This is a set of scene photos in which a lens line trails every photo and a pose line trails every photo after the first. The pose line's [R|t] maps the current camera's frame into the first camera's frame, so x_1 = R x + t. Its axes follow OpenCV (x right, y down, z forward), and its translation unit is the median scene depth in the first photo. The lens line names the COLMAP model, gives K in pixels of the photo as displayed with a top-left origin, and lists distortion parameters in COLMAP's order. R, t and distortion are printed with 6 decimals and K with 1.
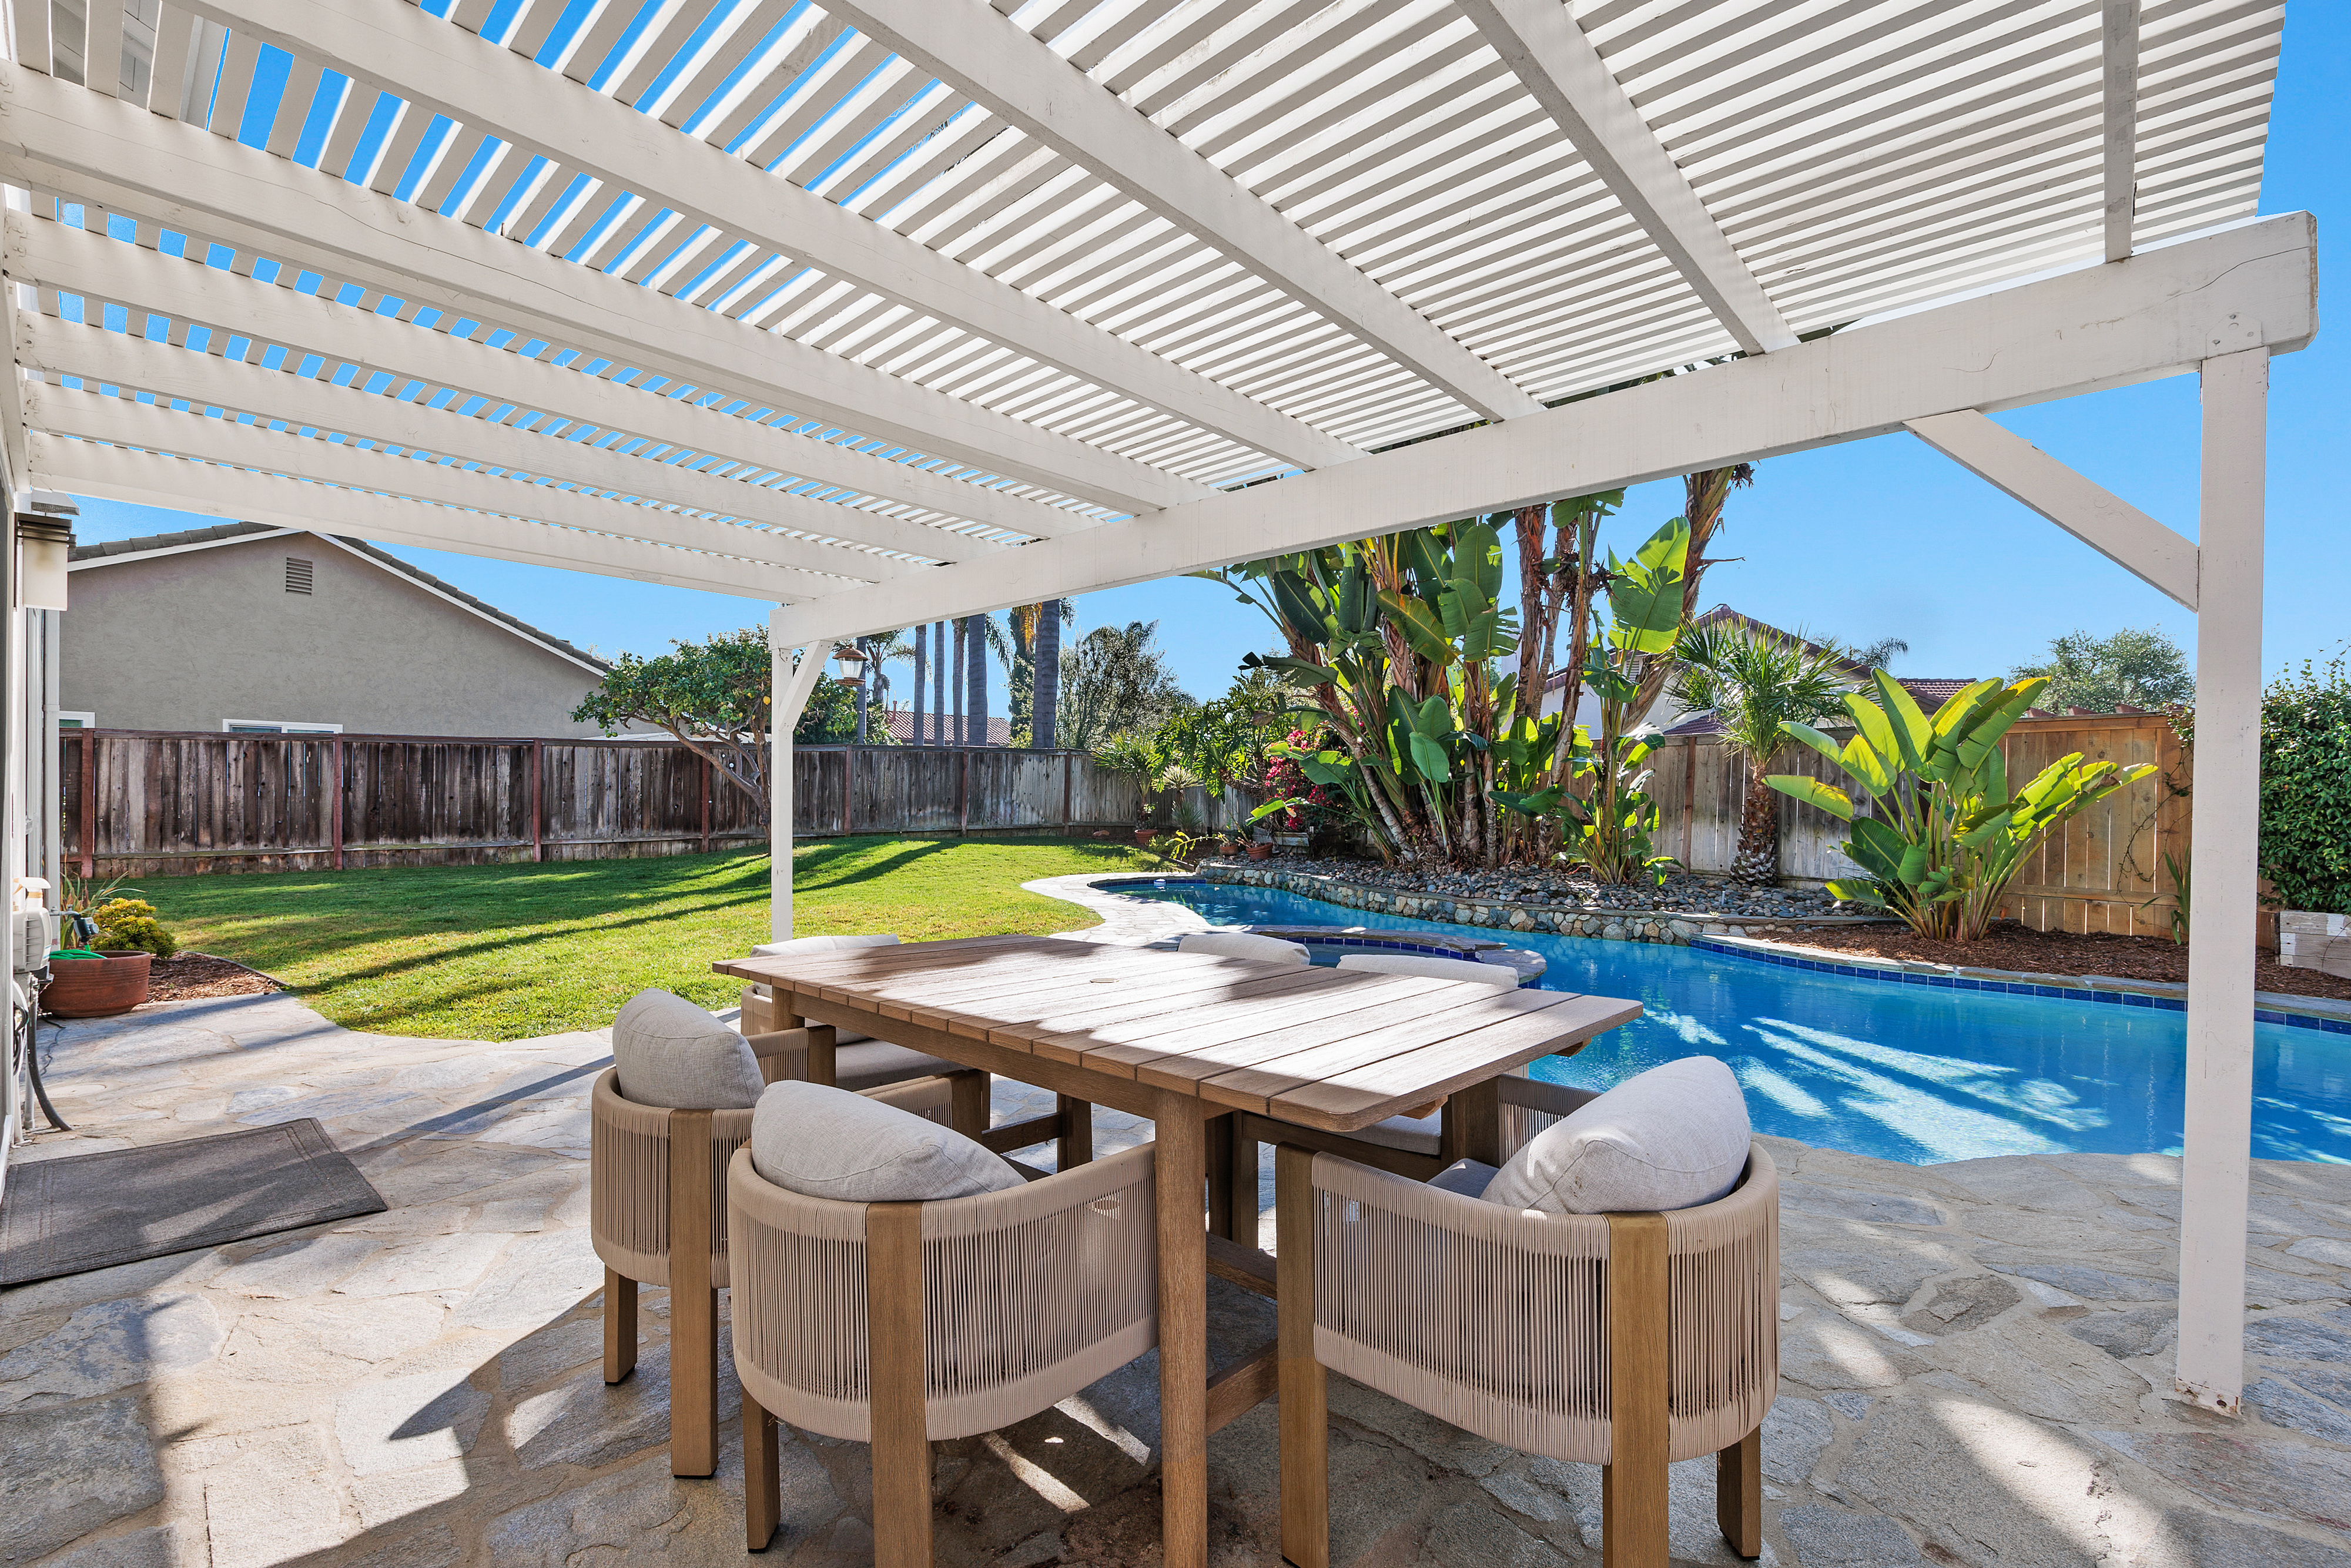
lens RADIAL K [[1015.5, 0, 1168.9], [0, 1015.5, 784.4], [0, 0, 1]] dist [-0.002723, -0.000059]
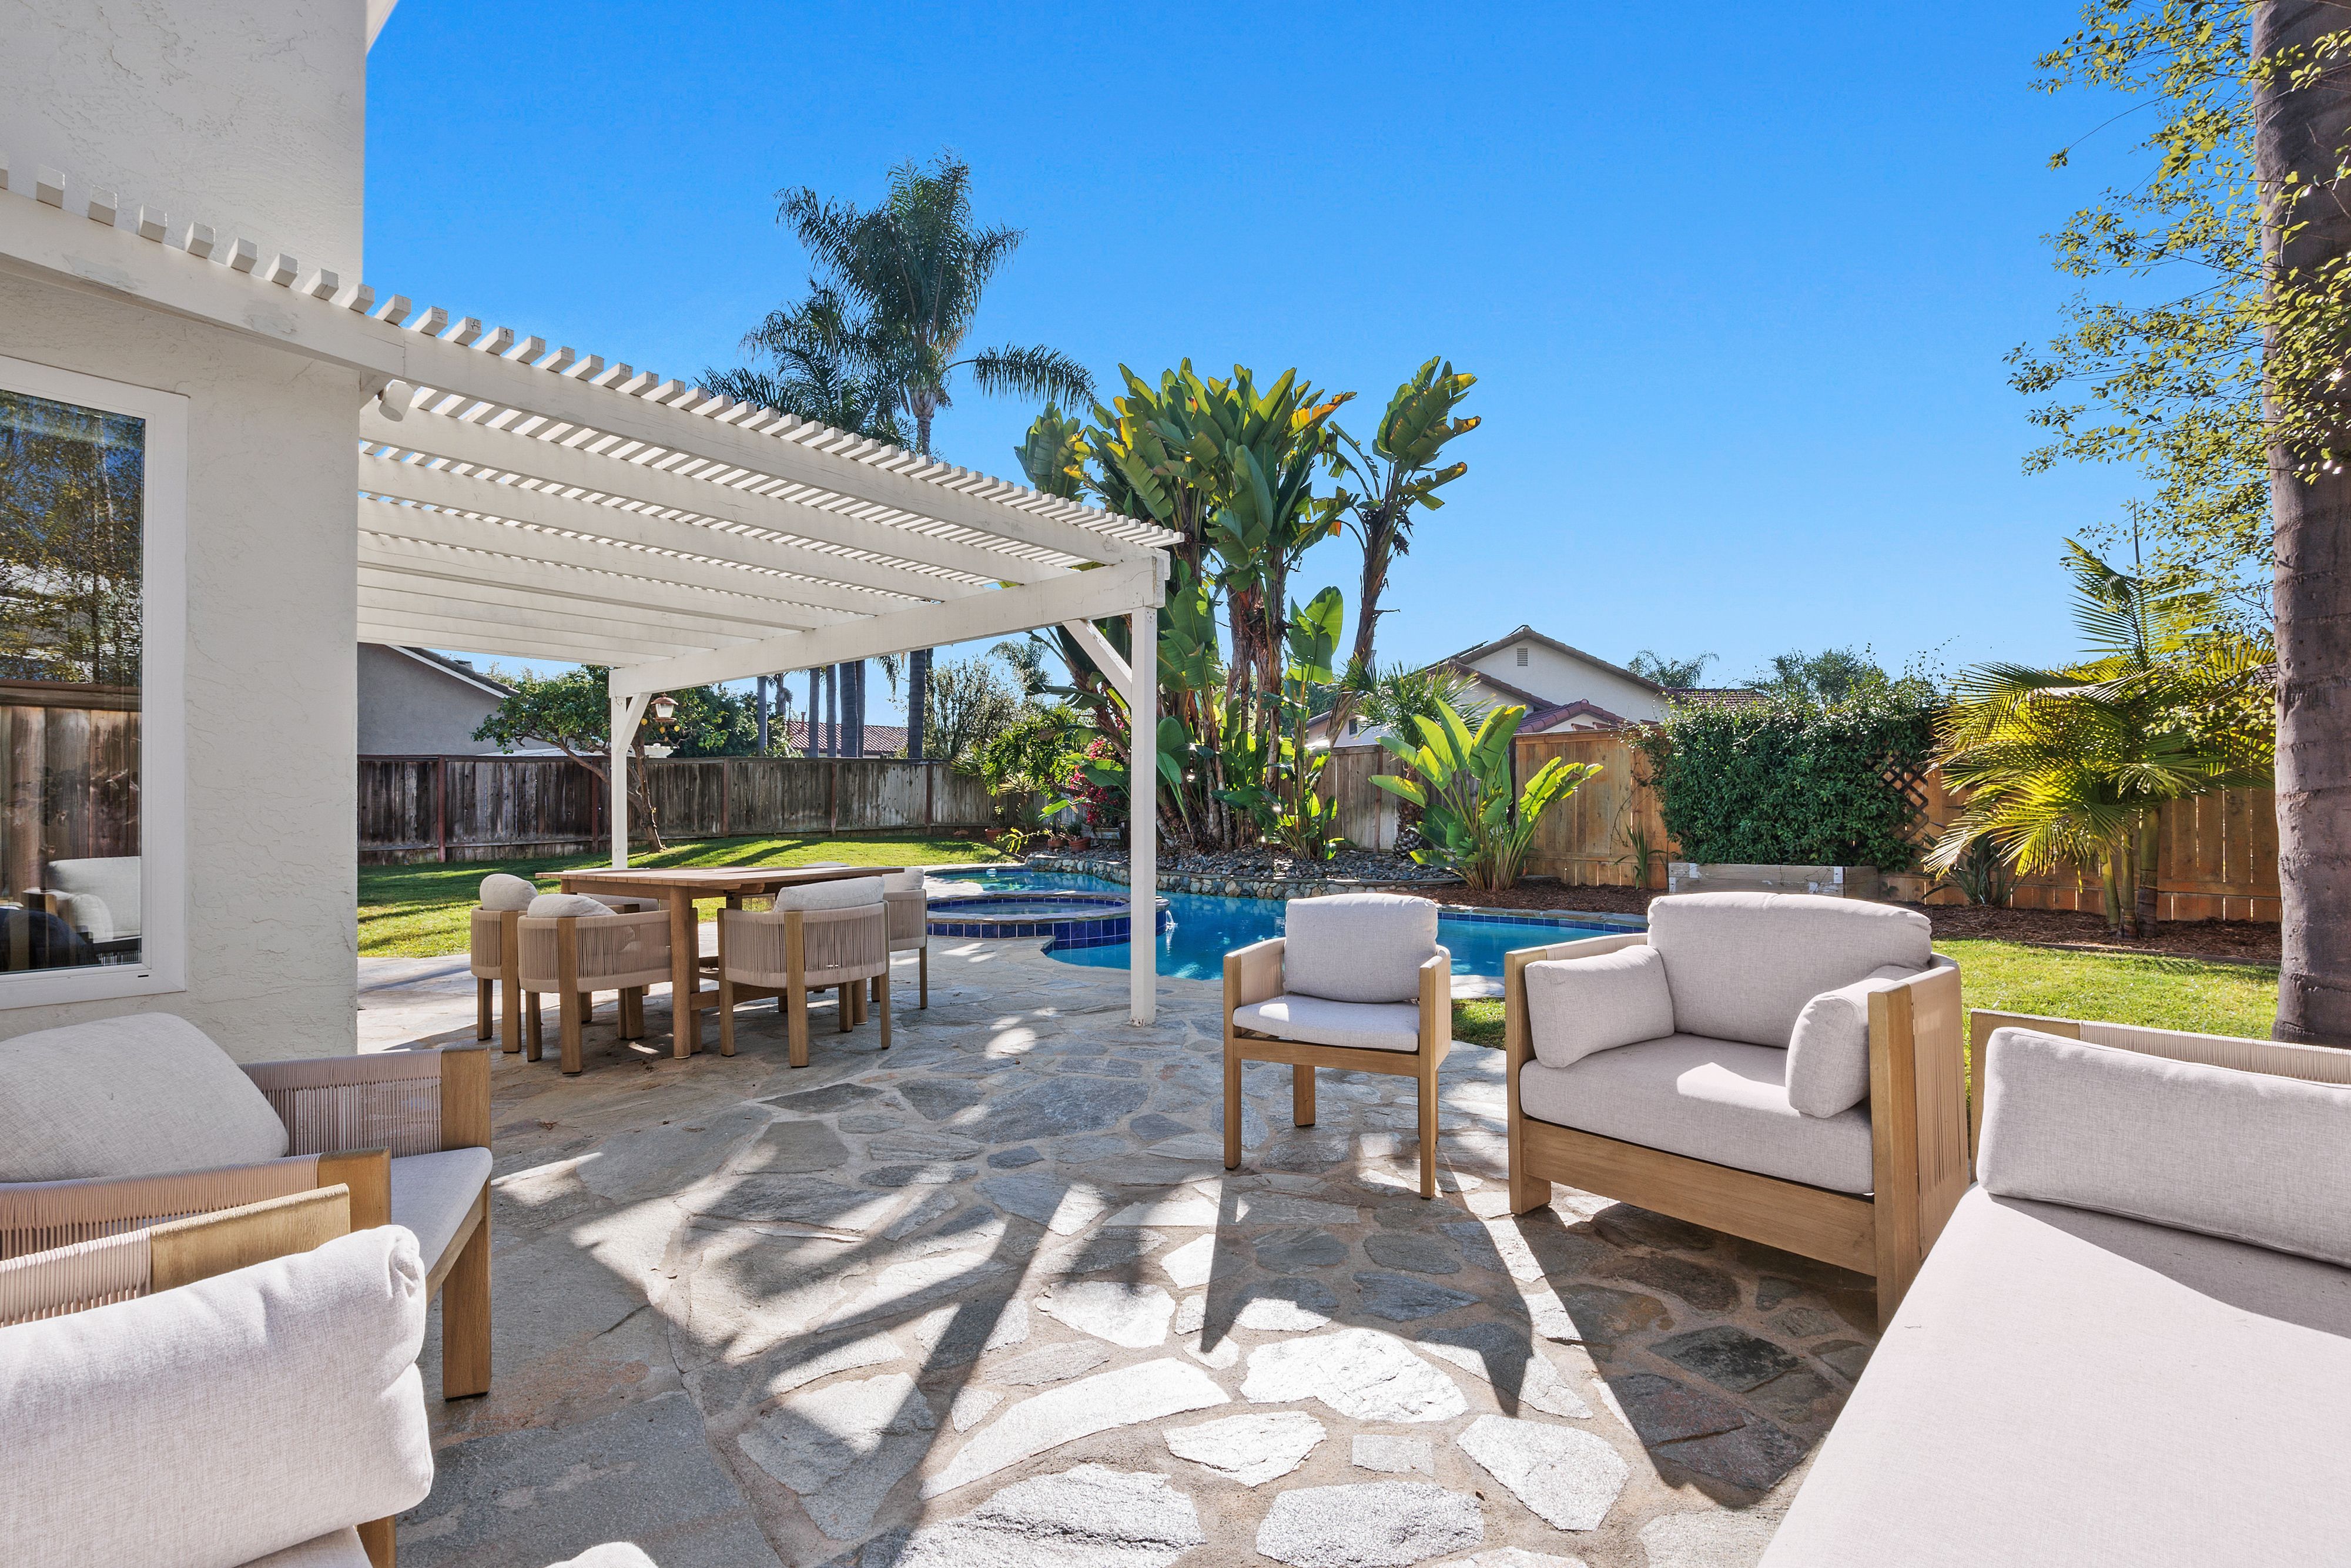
lens RADIAL K [[1015.5, 0, 1172.0], [0, 1015.5, 779.9], [0, 0, 1]] dist [-0.002723, -0.000059]
pose [[0.997587, -0.011662, 0.068447, 0.124339], [0.012347, 0.999878, -0.009588, 0.003958], [-0.068327, 0.010410, 0.997609, -0.203064]]
